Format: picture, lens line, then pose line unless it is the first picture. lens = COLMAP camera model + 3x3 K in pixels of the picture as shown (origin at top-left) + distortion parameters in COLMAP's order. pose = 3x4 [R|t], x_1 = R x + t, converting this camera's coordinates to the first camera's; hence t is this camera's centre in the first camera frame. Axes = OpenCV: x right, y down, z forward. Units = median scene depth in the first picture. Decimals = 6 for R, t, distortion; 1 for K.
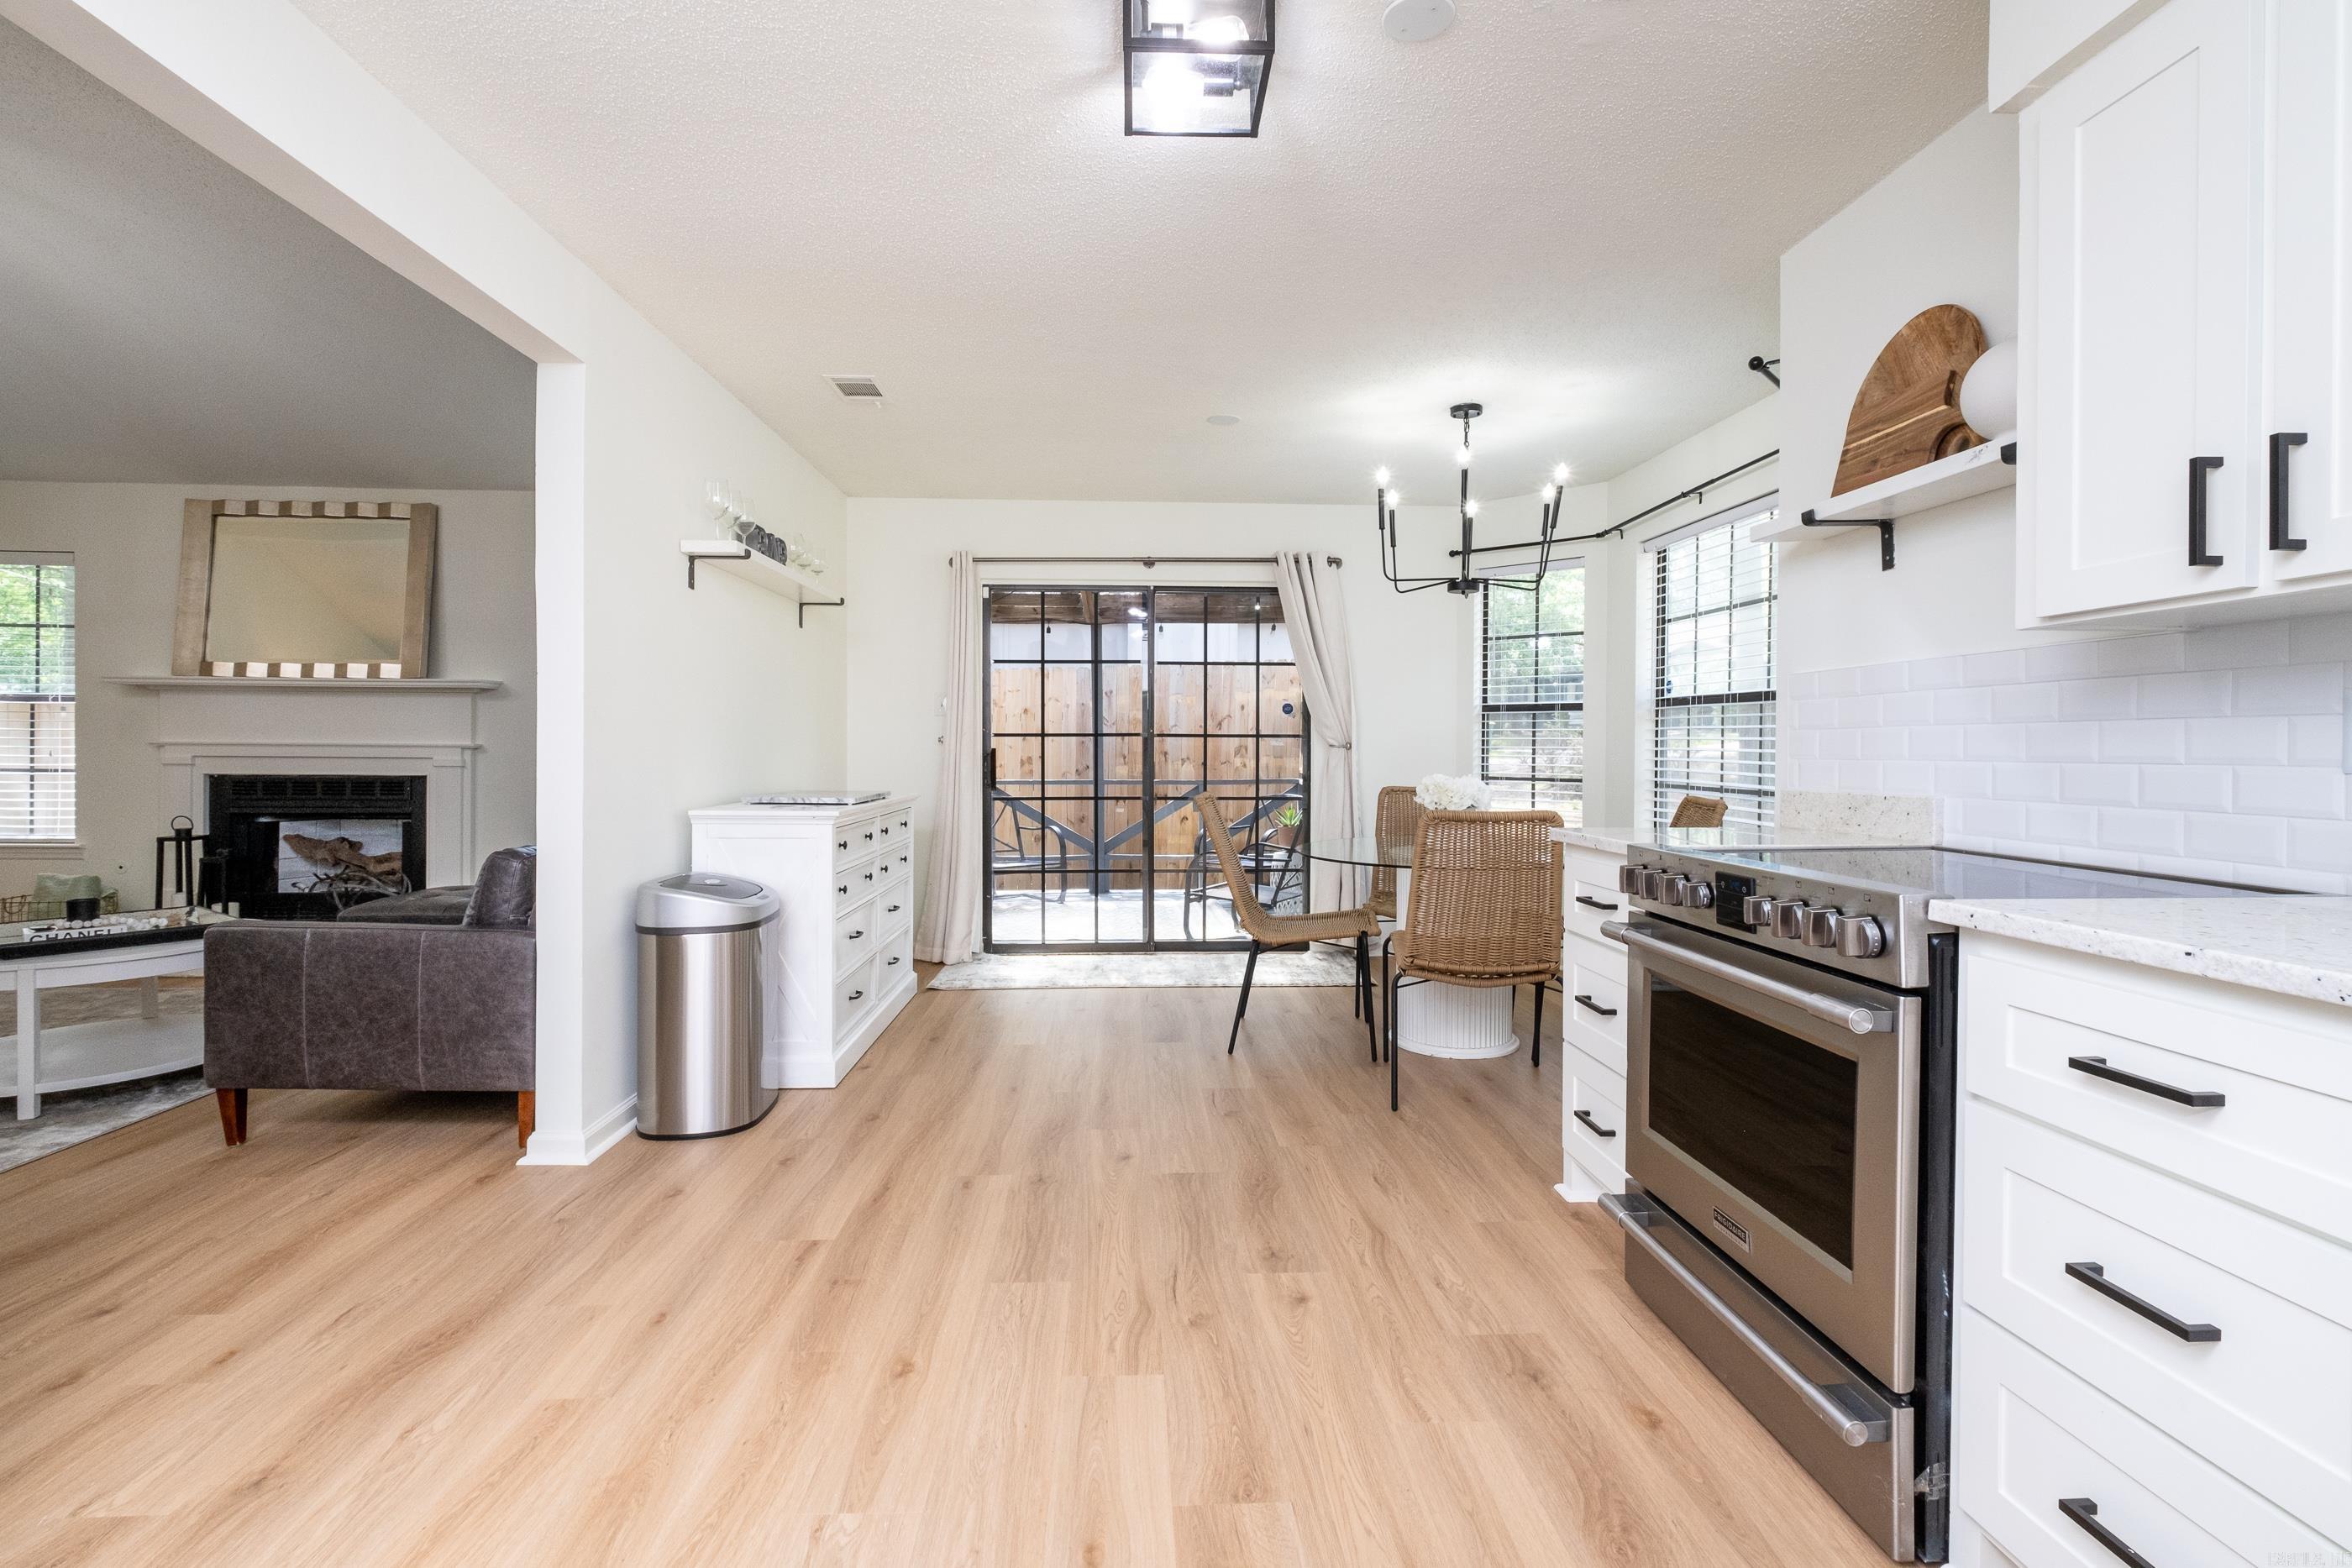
lens RADIAL K [[1048.9, 0, 1177.2], [0, 1048.9, 772.3], [0, 0, 1]] dist [-0.004261, -0.000375]
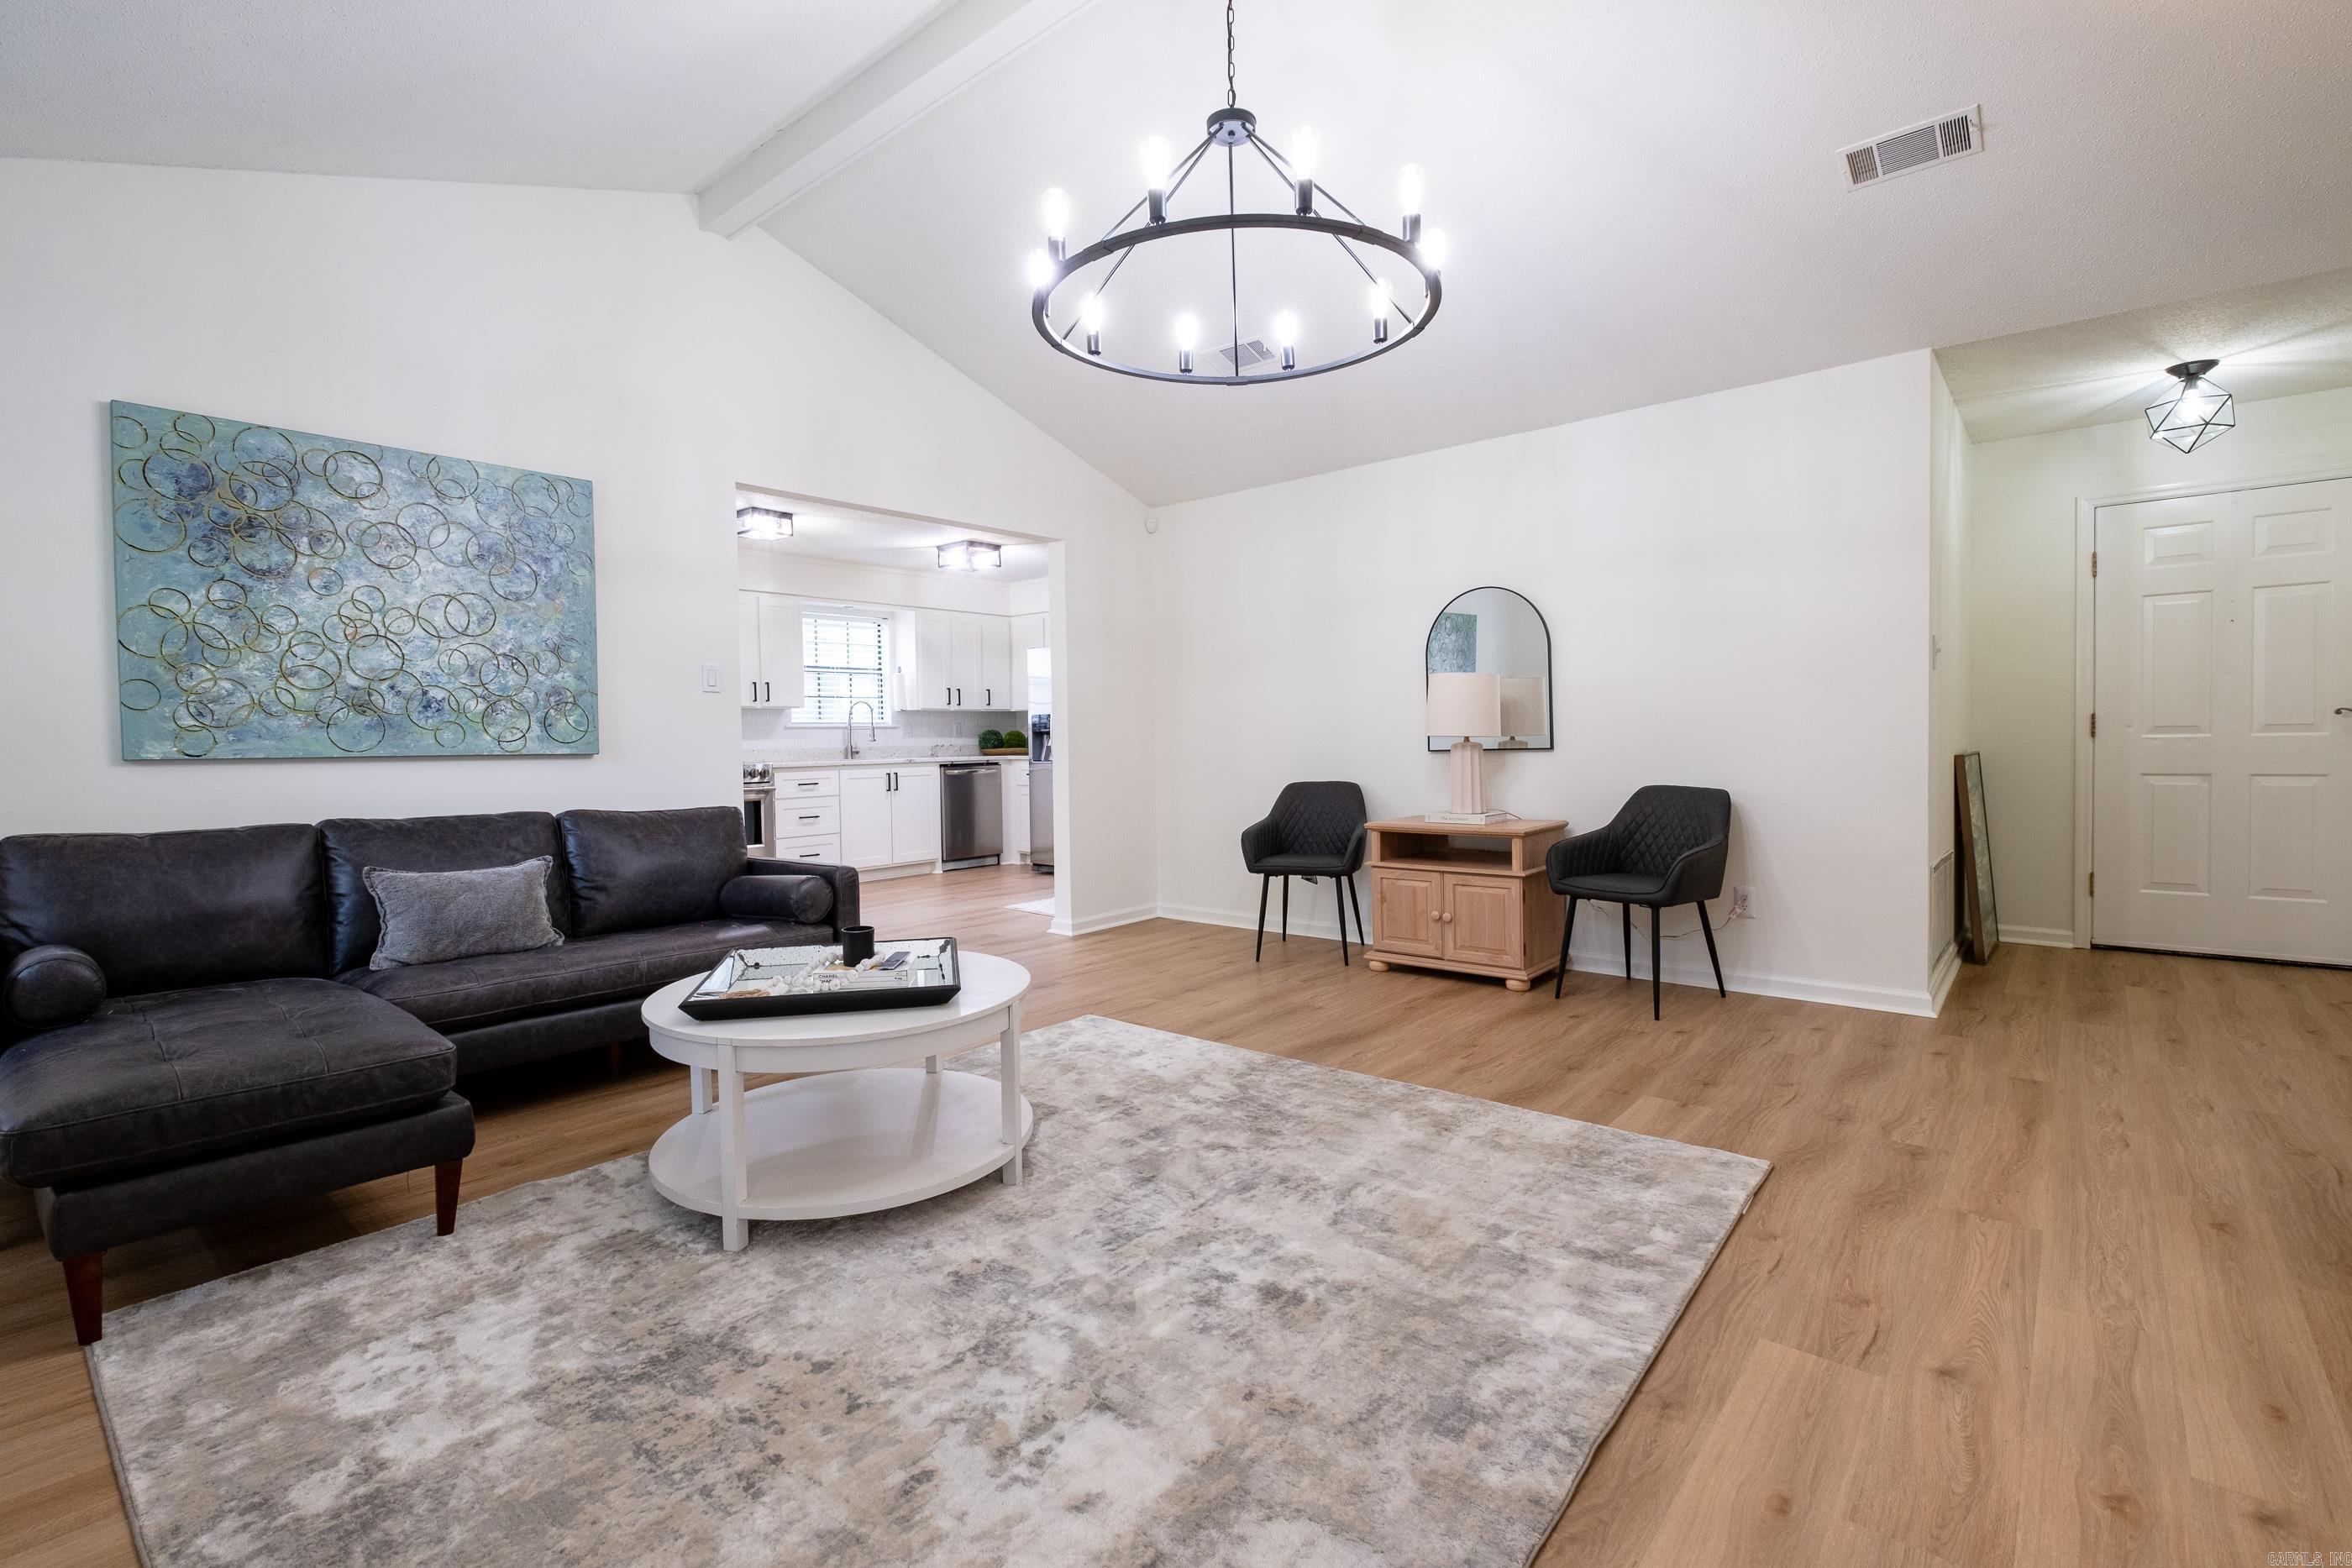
lens RADIAL K [[1041.9, 0, 1156.0], [0, 1041.9, 775.2], [0, 0, 1]] dist [-0.007242, 0.000220]
pose [[-0.714957, -0.021674, 0.698833, -1.242983], [0.023781, 0.998187, 0.055288, -0.018510], [-0.698764, 0.056147, -0.713145, 0.979716]]
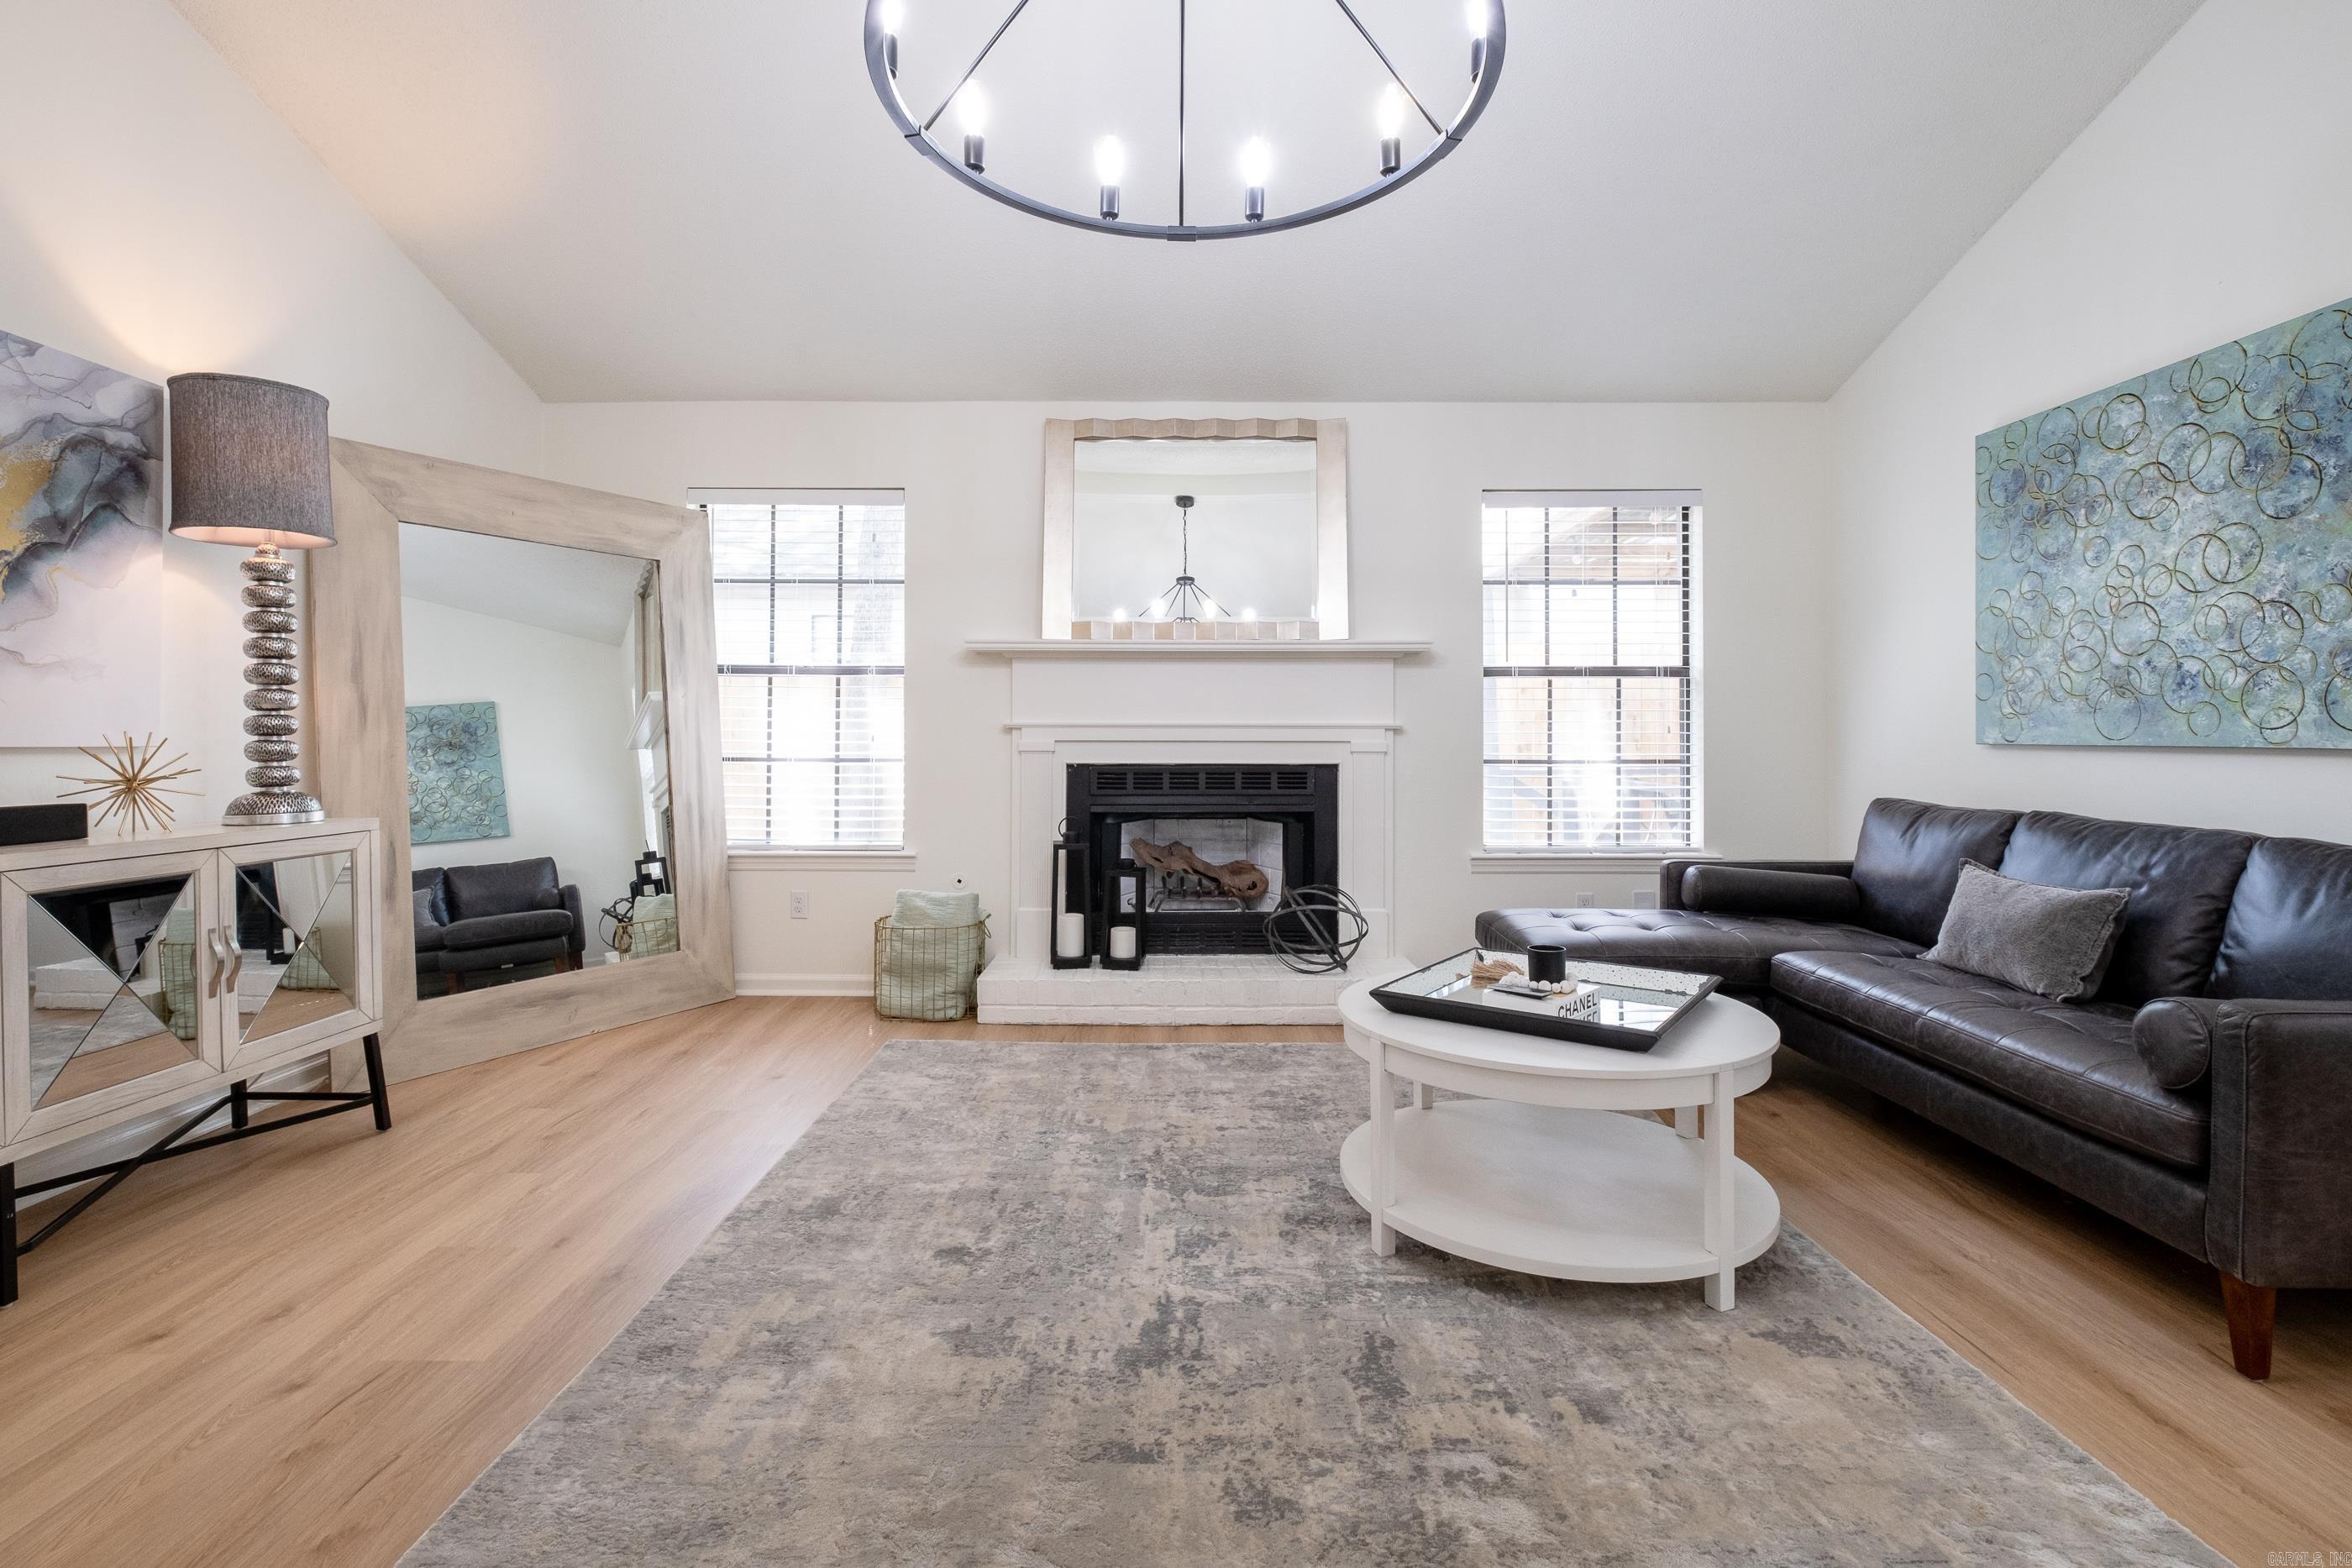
lens RADIAL K [[1066.9, 0, 1169.0], [0, 1066.9, 738.1], [0, 0, 1]] dist [-0.012386, 0.000871]
pose [[0.998326, -0.006879, -0.057435, -0.892906], [0.005608, 0.999737, -0.022259, 0.000956], [0.057573, 0.021900, 0.998101, 0.216230]]
